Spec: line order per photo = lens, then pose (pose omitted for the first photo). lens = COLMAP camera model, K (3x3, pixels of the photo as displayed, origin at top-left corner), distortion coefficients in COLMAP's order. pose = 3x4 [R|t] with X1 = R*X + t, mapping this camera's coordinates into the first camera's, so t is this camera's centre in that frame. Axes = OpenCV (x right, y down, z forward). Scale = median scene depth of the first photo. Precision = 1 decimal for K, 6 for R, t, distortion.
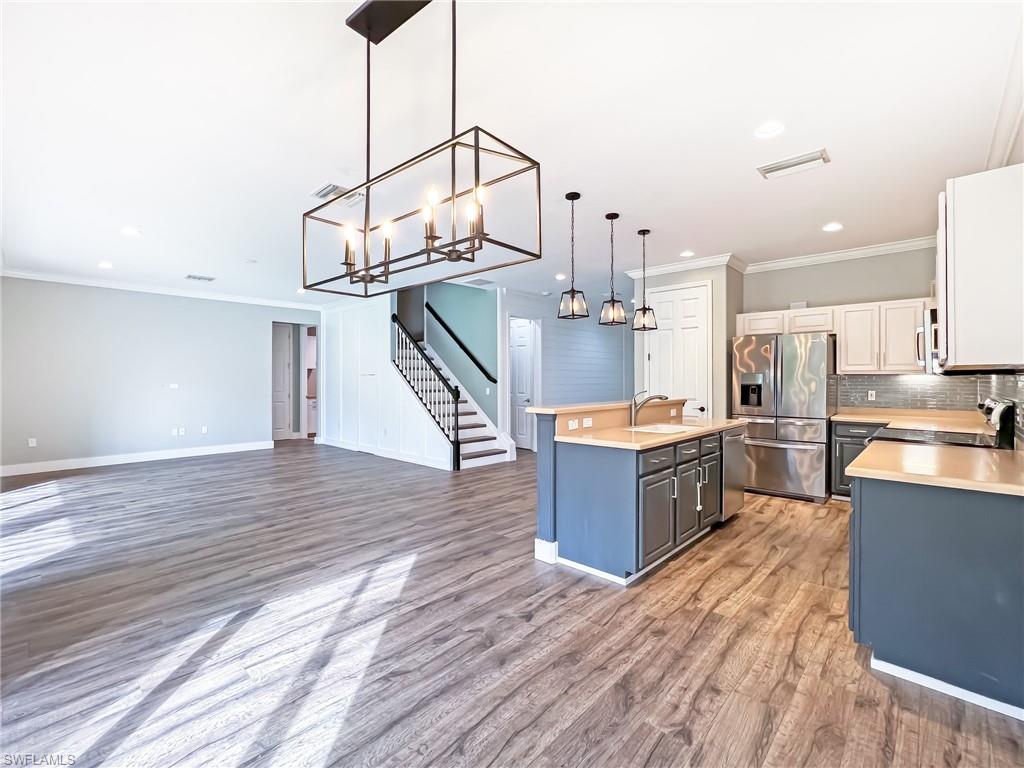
lens RADIAL K [[459.3, 0, 510.8], [0, 459.3, 386.4], [0, 0, 1]] dist [-0.028879, 0.012936]
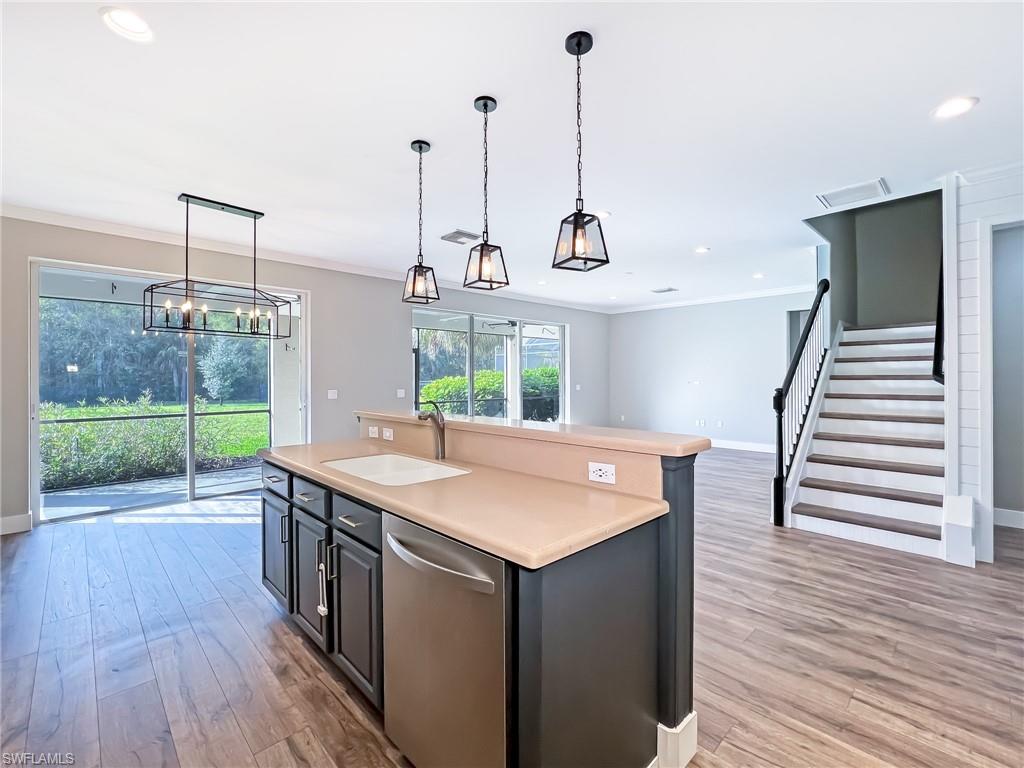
lens RADIAL K [[455.0, 0, 505.7], [0, 455.0, 374.7], [0, 0, 1]] dist [-0.027582, 0.011605]
pose [[-0.061678, -0.006146, -0.998077, 0.811149], [-0.009167, 0.999942, -0.005591, -0.019876], [0.998054, 0.008805, -0.061731, 1.066432]]
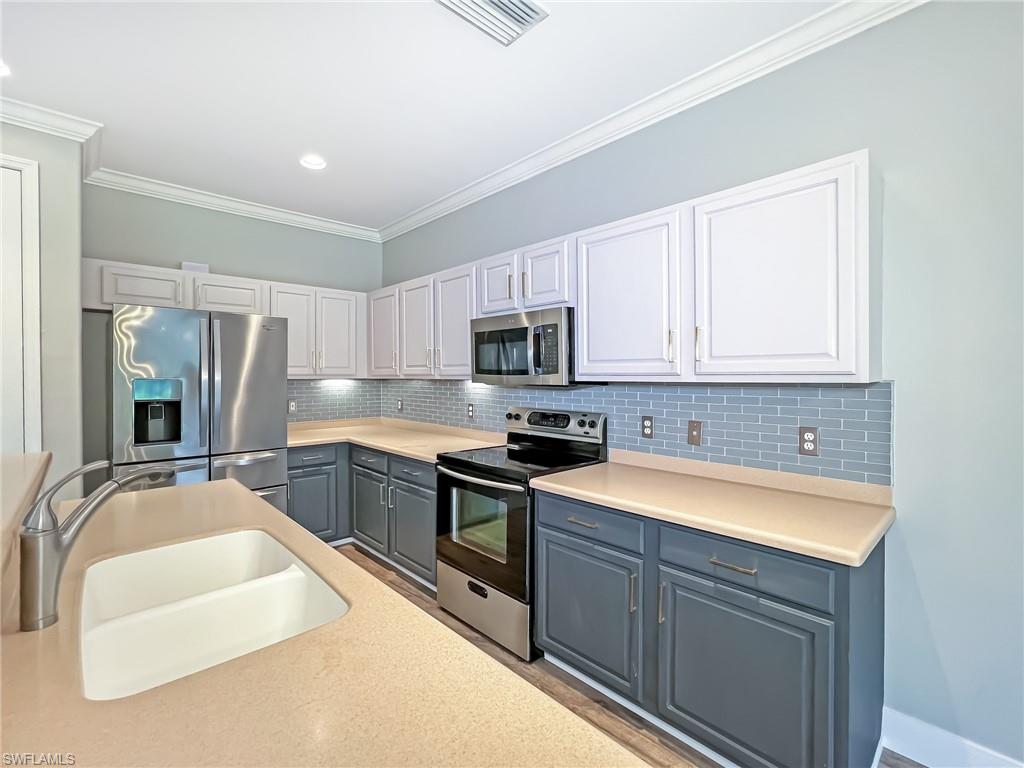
lens RADIAL K [[459.3, 0, 510.8], [0, 459.3, 386.4], [0, 0, 1]] dist [-0.028879, 0.012936]
pose [[0.070541, -0.026731, 0.997151, 0.060092], [0.019421, 0.999488, 0.025420, -0.032880], [-0.997320, 0.017573, 0.071024, 0.711010]]
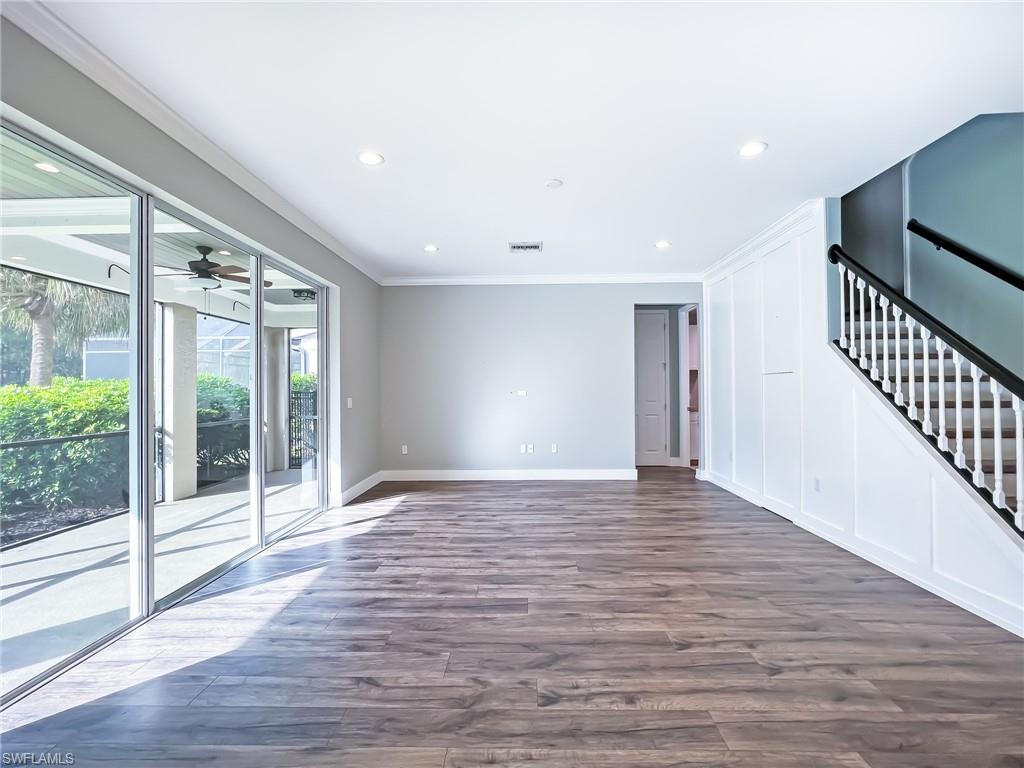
lens RADIAL K [[459.3, 0, 510.8], [0, 459.3, 386.4], [0, 0, 1]] dist [-0.028879, 0.012936]
pose [[0.658797, -0.011223, -0.752237, -0.223034], [-0.002600, 0.999849, -0.017194, 0.002226], [0.752316, 0.013283, 0.658669, 0.783844]]
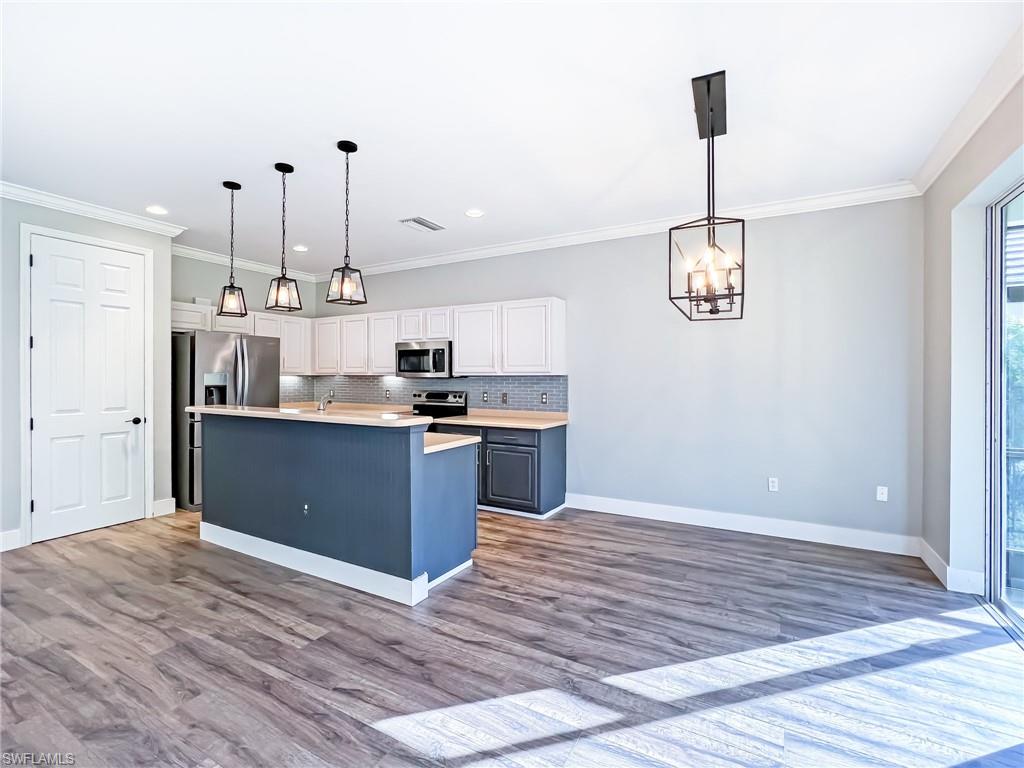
lens RADIAL K [[468.5, 0, 512.0], [0, 468.5, 384.0], [0, 0, 1]] dist [-0.037057, 0.017578]
pose [[-0.234528, -0.014551, 0.972000, -0.618096], [0.012267, 0.999764, 0.017927, -0.021070], [-0.972032, 0.016128, -0.234294, 0.810459]]
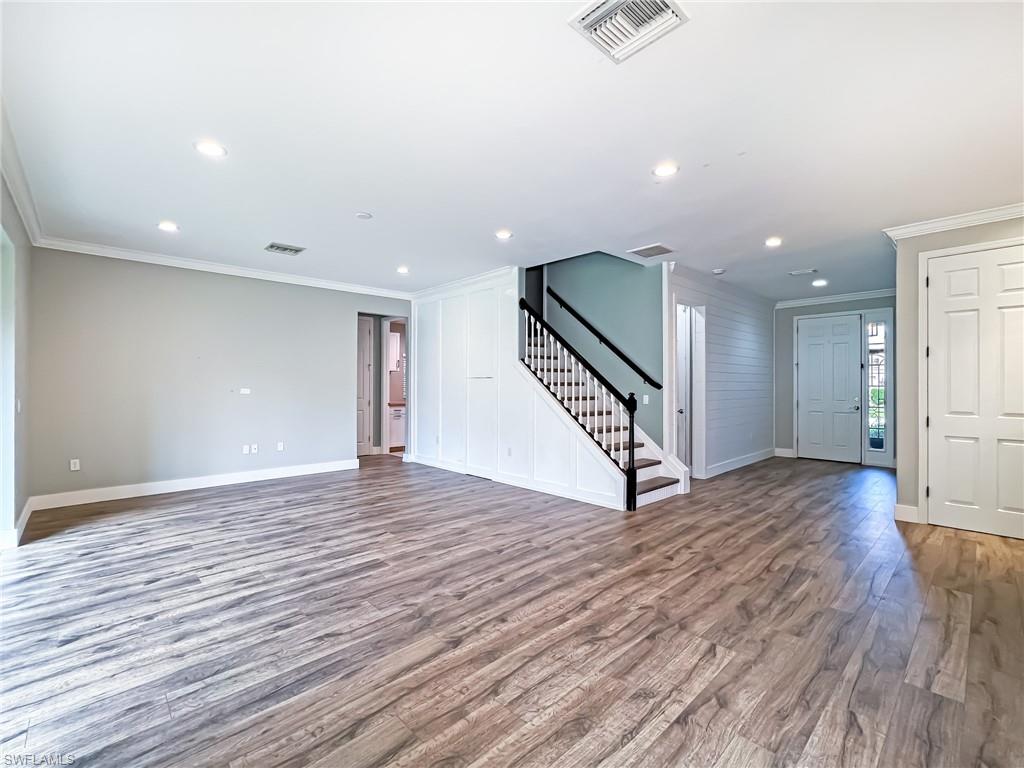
lens RADIAL K [[459.3, 0, 510.8], [0, 459.3, 386.4], [0, 0, 1]] dist [-0.028879, 0.012936]
pose [[0.997867, 0.002226, -0.065249, -0.415879], [-0.002832, 0.999954, -0.009198, -0.006491], [0.065225, 0.009363, 0.997827, 0.430504]]
